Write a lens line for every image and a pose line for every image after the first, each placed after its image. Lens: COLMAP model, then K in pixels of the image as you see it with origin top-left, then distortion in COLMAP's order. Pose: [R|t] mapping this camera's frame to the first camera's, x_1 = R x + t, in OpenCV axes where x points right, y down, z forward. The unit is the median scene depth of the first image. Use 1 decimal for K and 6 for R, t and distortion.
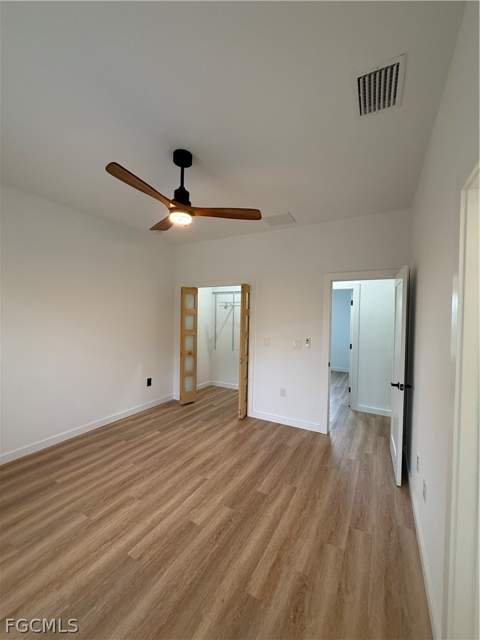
lens RADIAL K [[254.5, 0, 239.9], [0, 254.5, 319.4], [0, 0, 1]] dist [-0.000390, -0.000192]
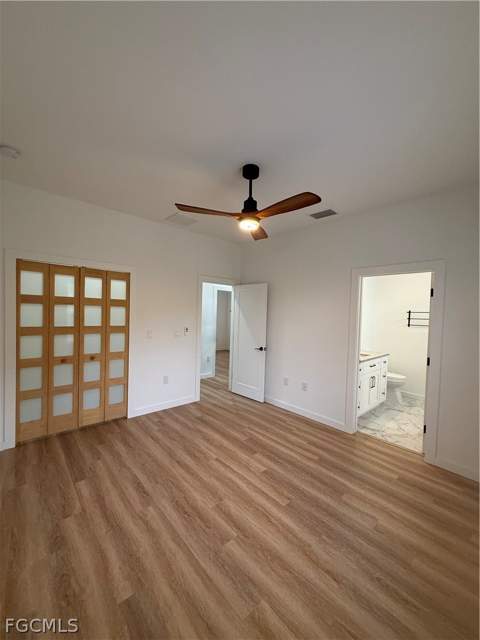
lens RADIAL K [[254.5, 0, 239.9], [0, 254.5, 319.4], [0, 0, 1]] dist [-0.000390, -0.000192]
pose [[0.318596, -0.037074, 0.947165, -1.271798], [-0.011022, 0.999022, 0.042812, -0.025876], [-0.947827, -0.024080, 0.317876, 0.644239]]
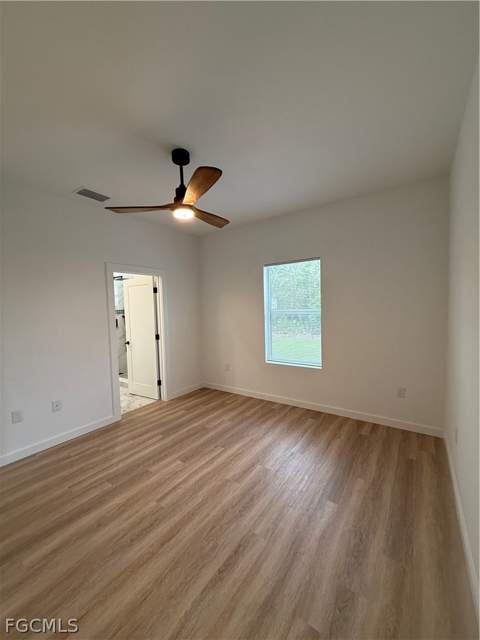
lens RADIAL K [[254.5, 0, 239.9], [0, 254.5, 319.4], [0, 0, 1]] dist [-0.000390, -0.000192]
pose [[-0.994703, 0.001395, 0.102780, -0.552855], [0.008219, 0.997785, 0.066007, -0.020013], [-0.102460, 0.066502, -0.992512, 1.992016]]
